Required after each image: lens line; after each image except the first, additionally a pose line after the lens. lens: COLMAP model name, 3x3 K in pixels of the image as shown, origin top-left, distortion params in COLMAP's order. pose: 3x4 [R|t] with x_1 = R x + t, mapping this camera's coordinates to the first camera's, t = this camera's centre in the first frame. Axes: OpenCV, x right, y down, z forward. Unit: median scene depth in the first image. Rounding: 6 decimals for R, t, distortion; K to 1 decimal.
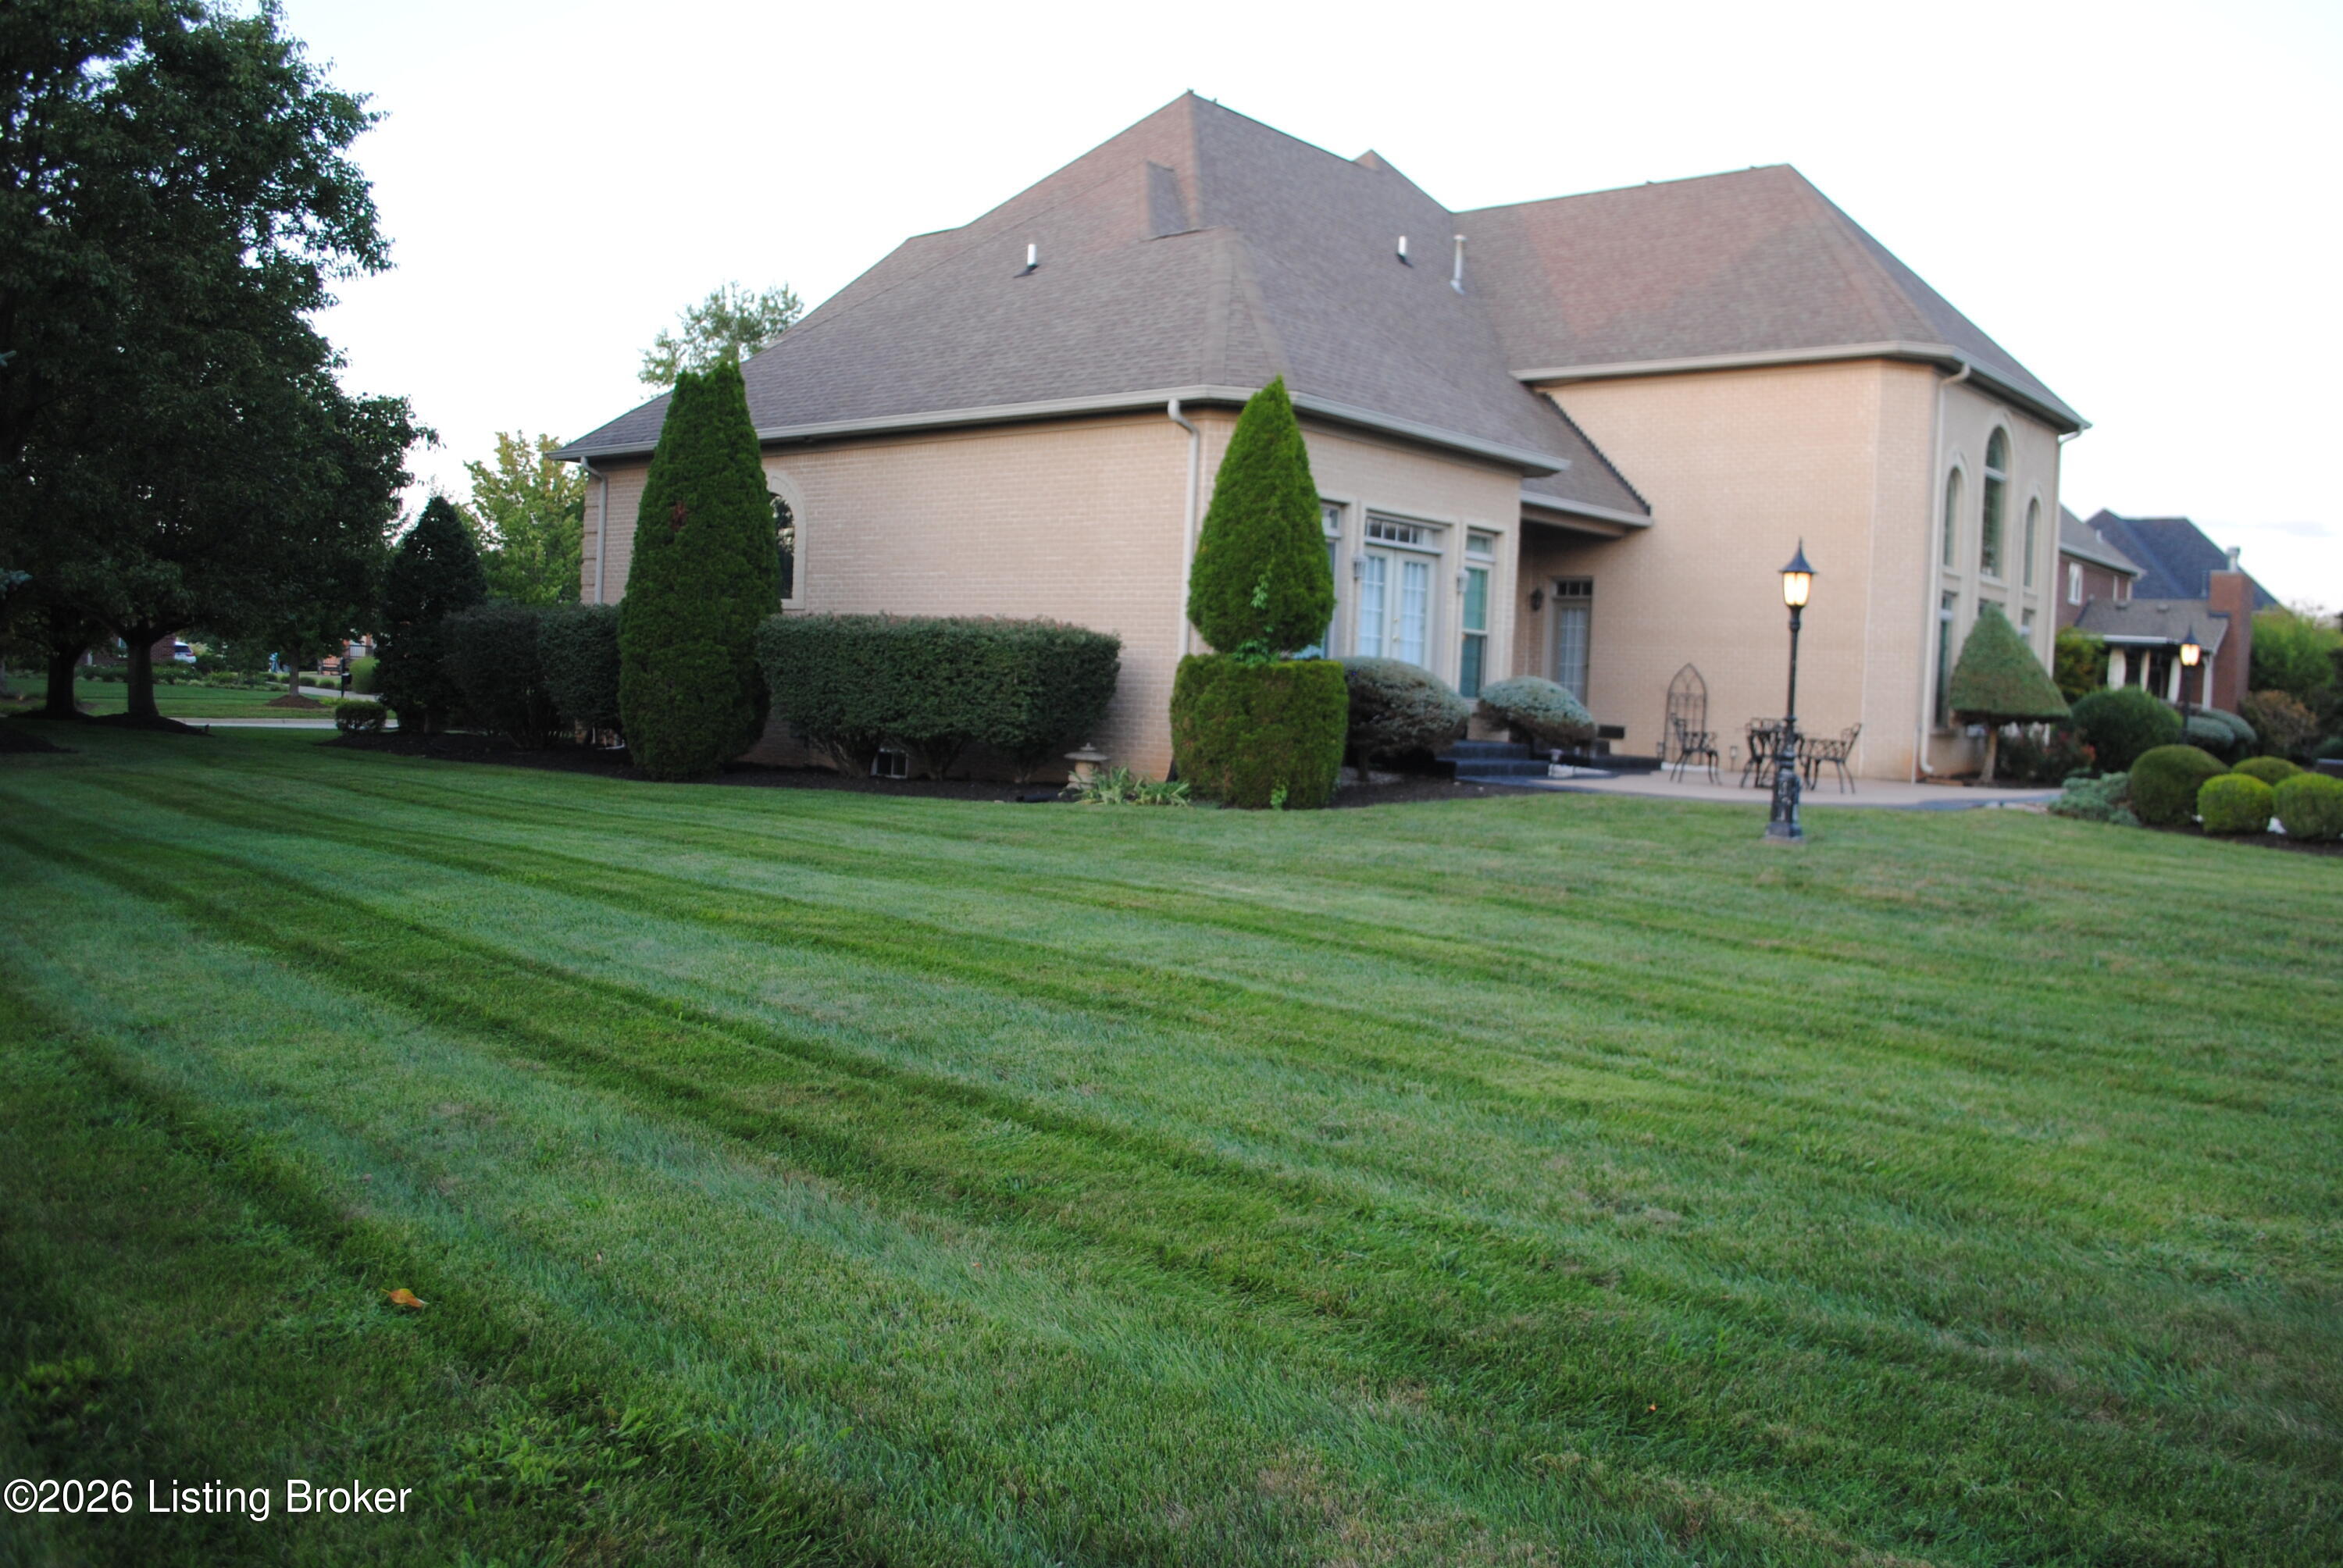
lens RADIAL K [[1805.9, 0, 1175.9], [0, 1805.9, 769.5], [0, 0, 1]] dist [0.041506, -0.002228]
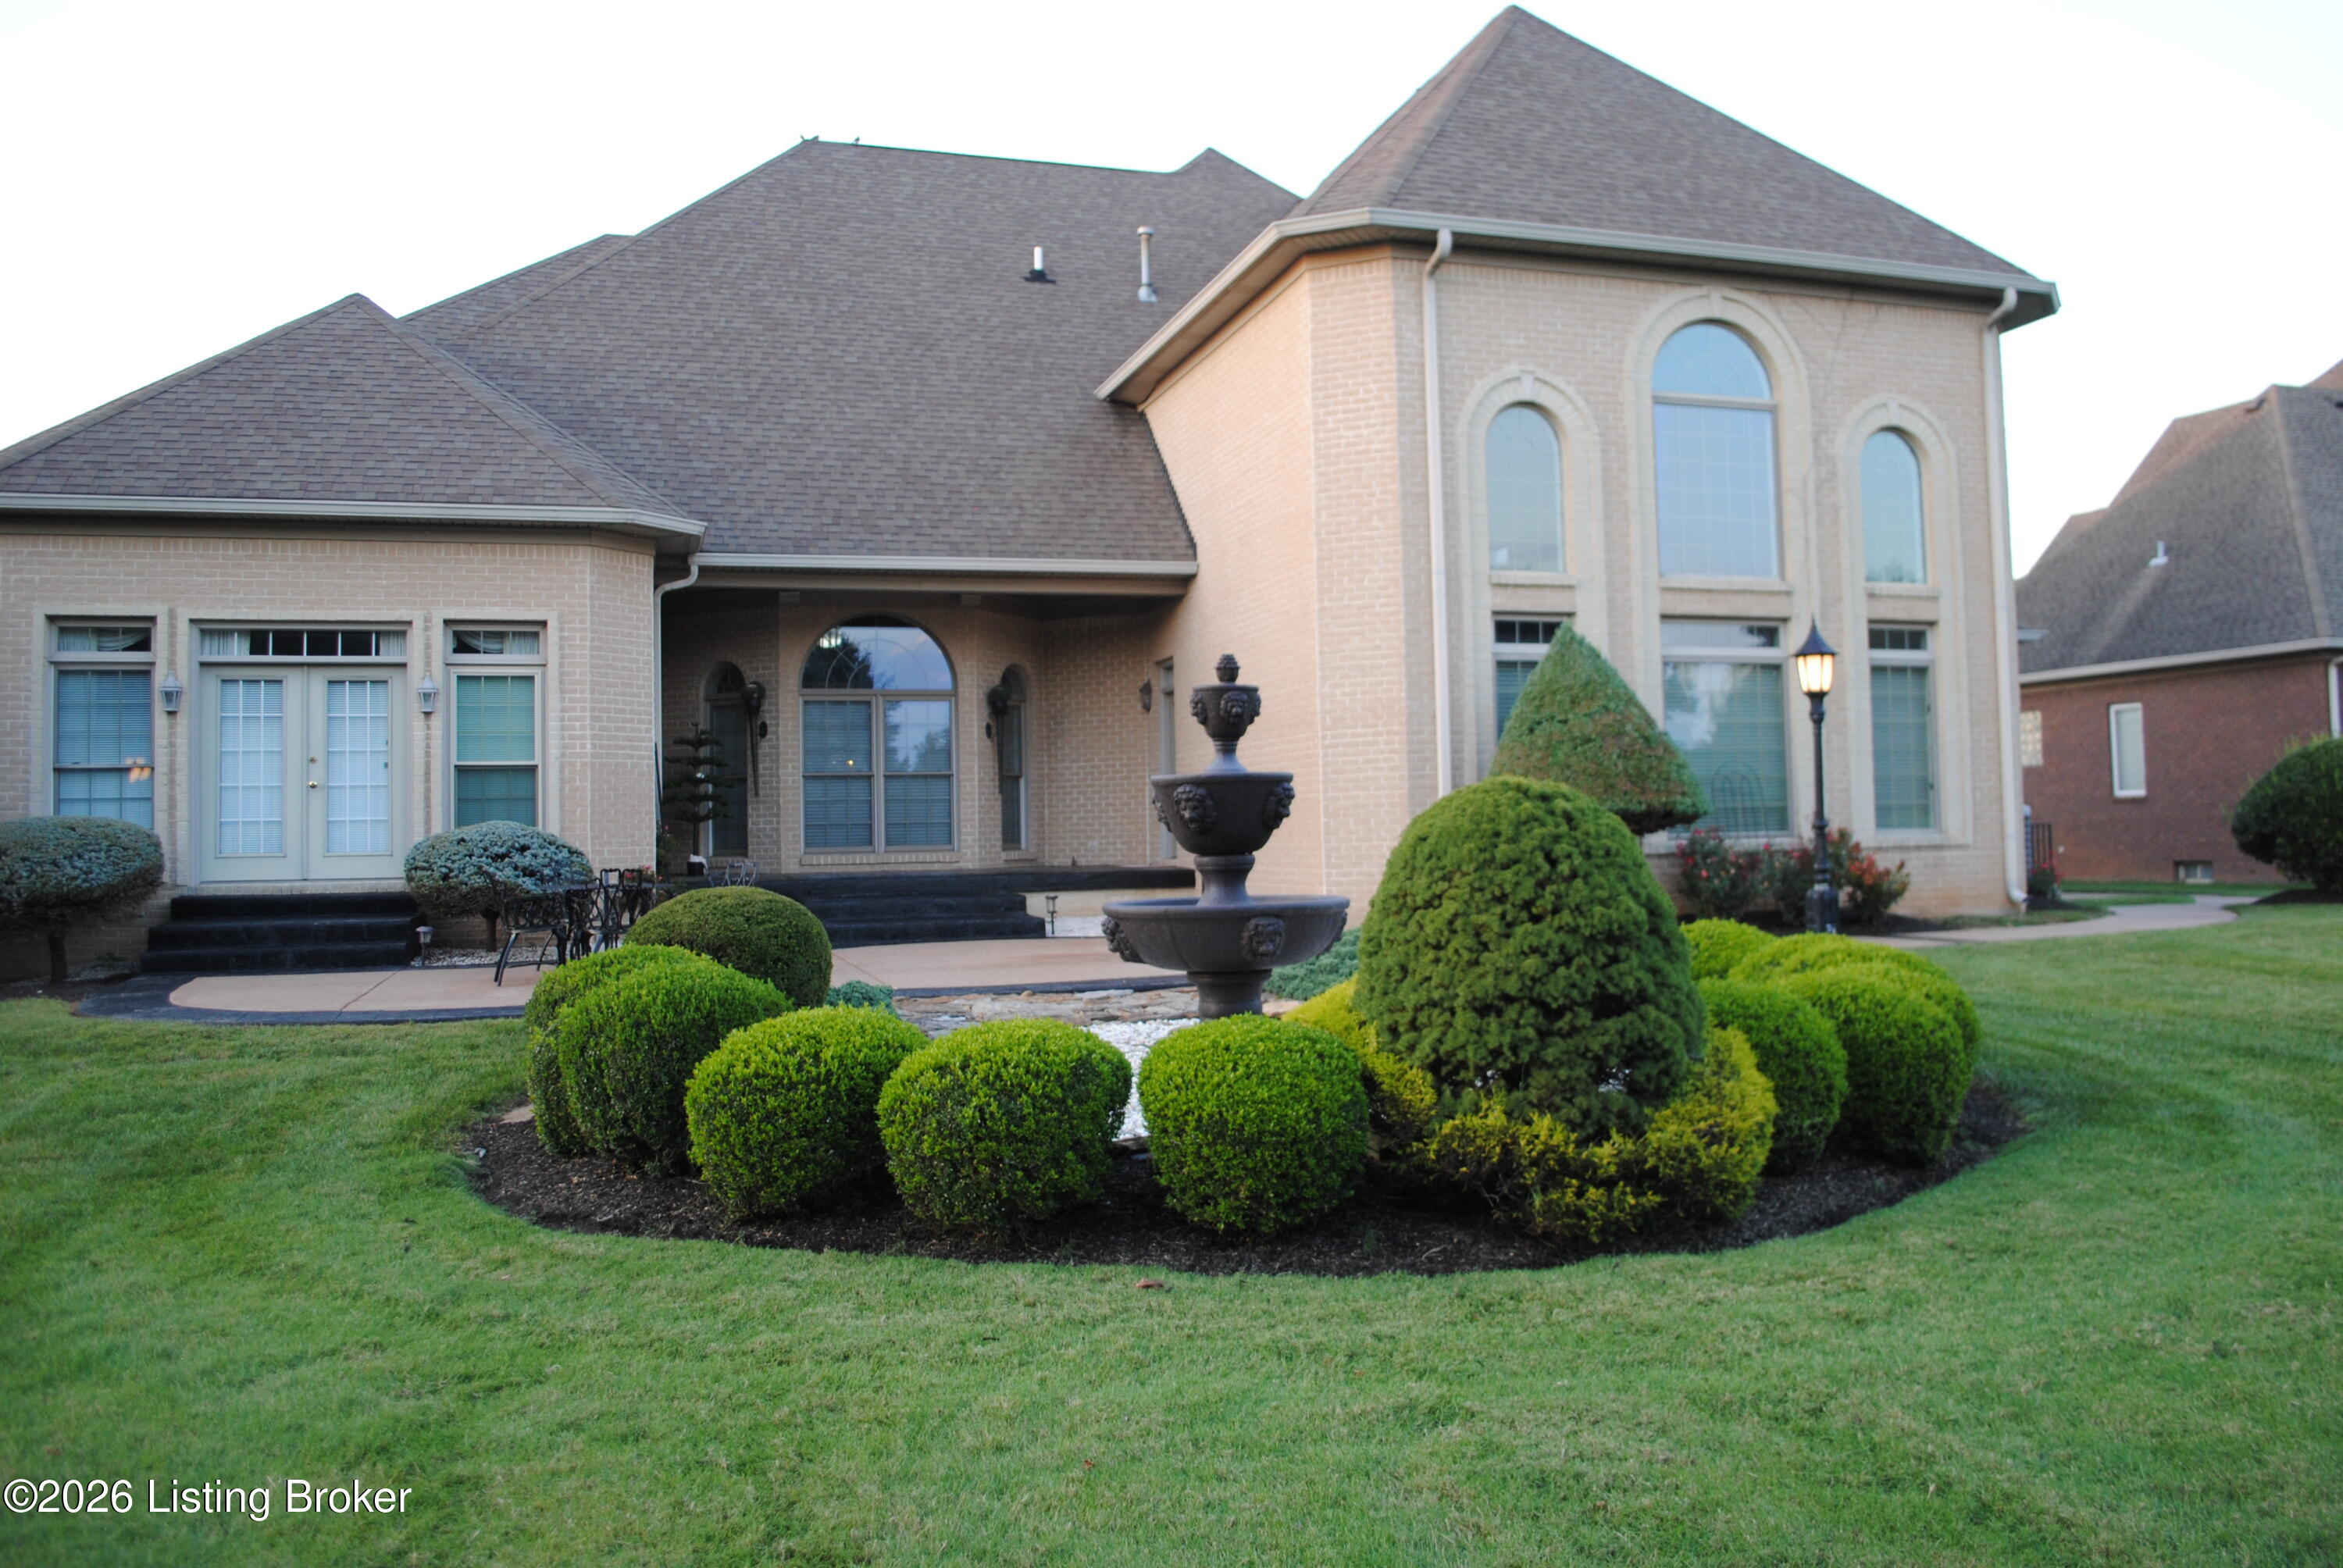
lens RADIAL K [[1811.0, 0, 1177.5], [0, 1811.0, 781.6], [0, 0, 1]] dist [-0.065771, 0.006941]
pose [[0.848167, -0.077076, -0.524091, 0.783909], [0.039675, 0.995822, -0.082242, 0.002615], [0.528240, 0.048962, 0.847682, 0.535637]]
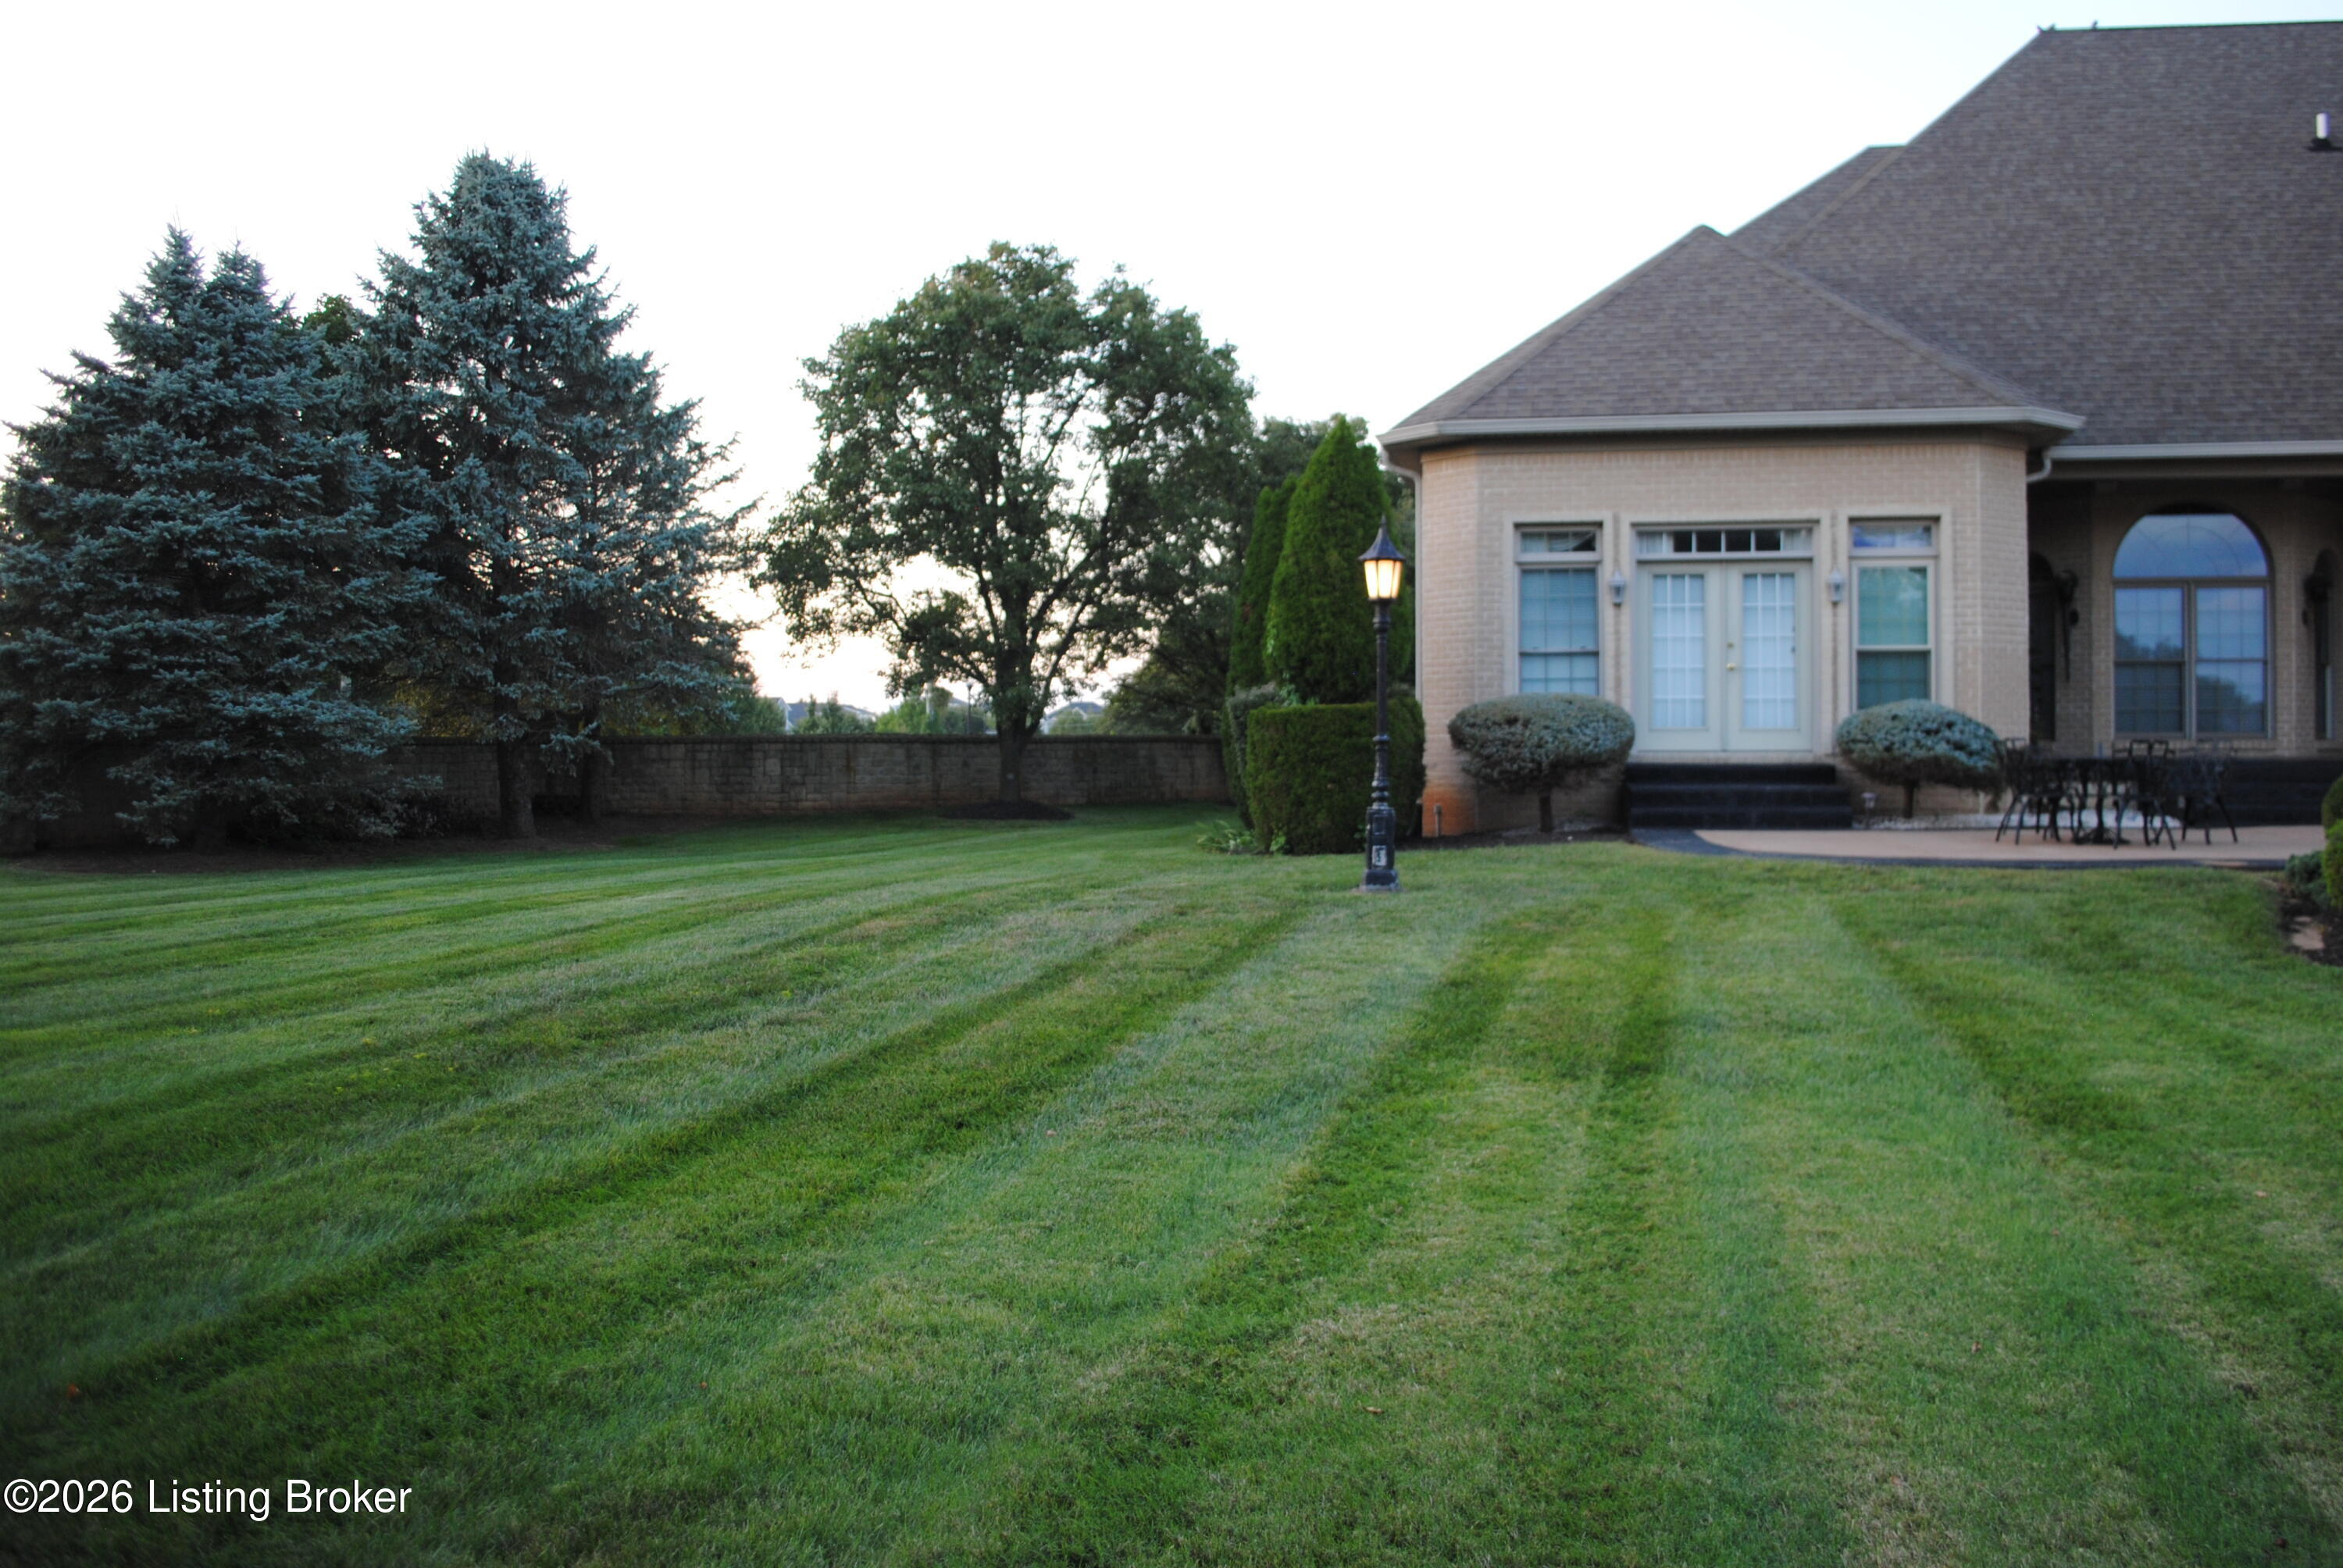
lens RADIAL K [[1811.0, 0, 1177.5], [0, 1811.0, 781.6], [0, 0, 1]] dist [-0.065771, 0.006941]
pose [[0.523287, -0.030307, -0.851617, 0.676773], [-0.002437, 0.999310, -0.037061, 0.013909], [0.852153, 0.021469, 0.522852, 0.320641]]
